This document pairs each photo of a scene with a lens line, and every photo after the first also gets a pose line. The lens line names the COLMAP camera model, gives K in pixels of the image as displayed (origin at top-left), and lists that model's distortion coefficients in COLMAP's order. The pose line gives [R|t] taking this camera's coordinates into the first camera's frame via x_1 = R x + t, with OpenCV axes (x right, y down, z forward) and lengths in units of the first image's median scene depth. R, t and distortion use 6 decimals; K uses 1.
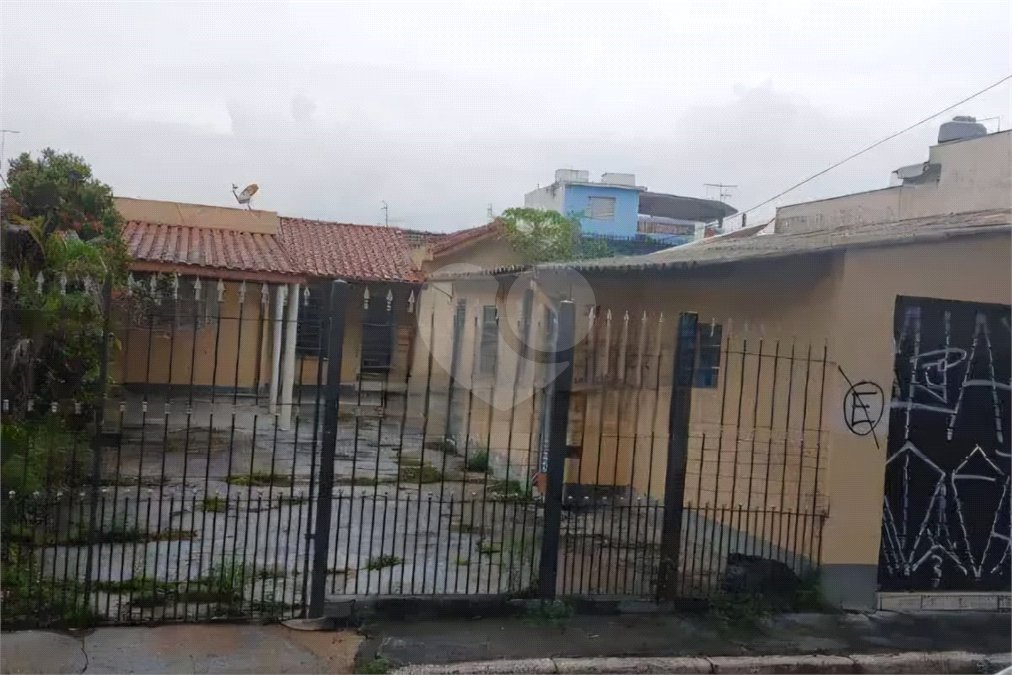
lens RADIAL K [[1198.2, 0, 506.0], [0, 1198.2, 337.5], [0, 0, 1]] dist [0.177304, -0.531583]
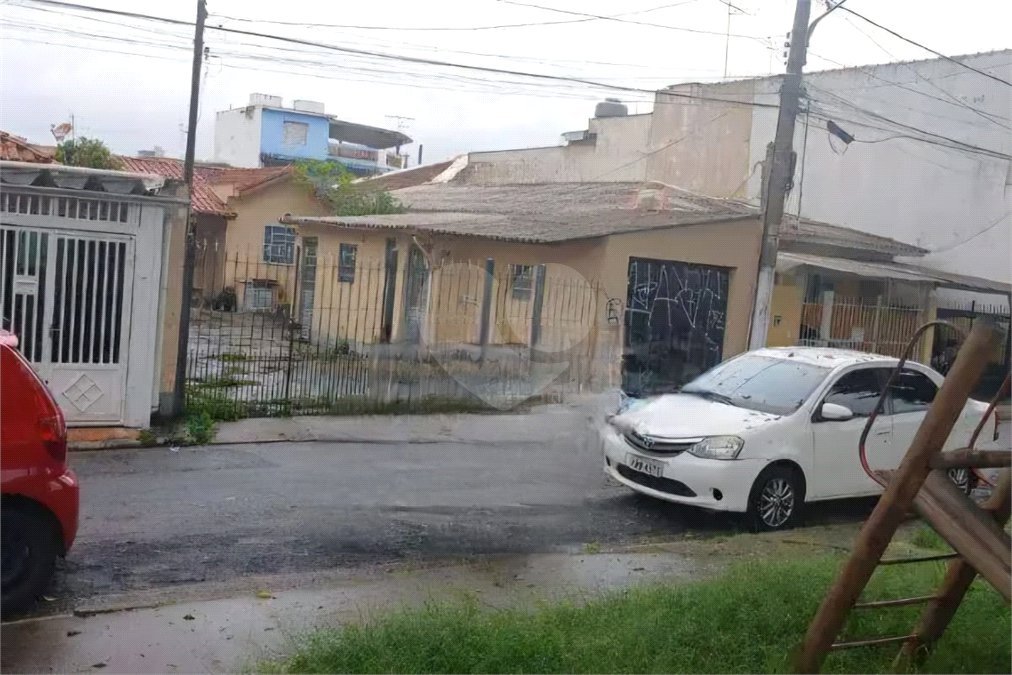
lens RADIAL K [[1198.2, 0, 506.0], [0, 1198.2, 337.5], [0, 0, 1]] dist [0.177304, -0.531583]
pose [[0.951174, -0.009478, 0.308510, -0.472222], [-0.015776, 0.996729, 0.079261, -0.052255], [-0.308253, -0.080258, 0.947913, -0.812547]]
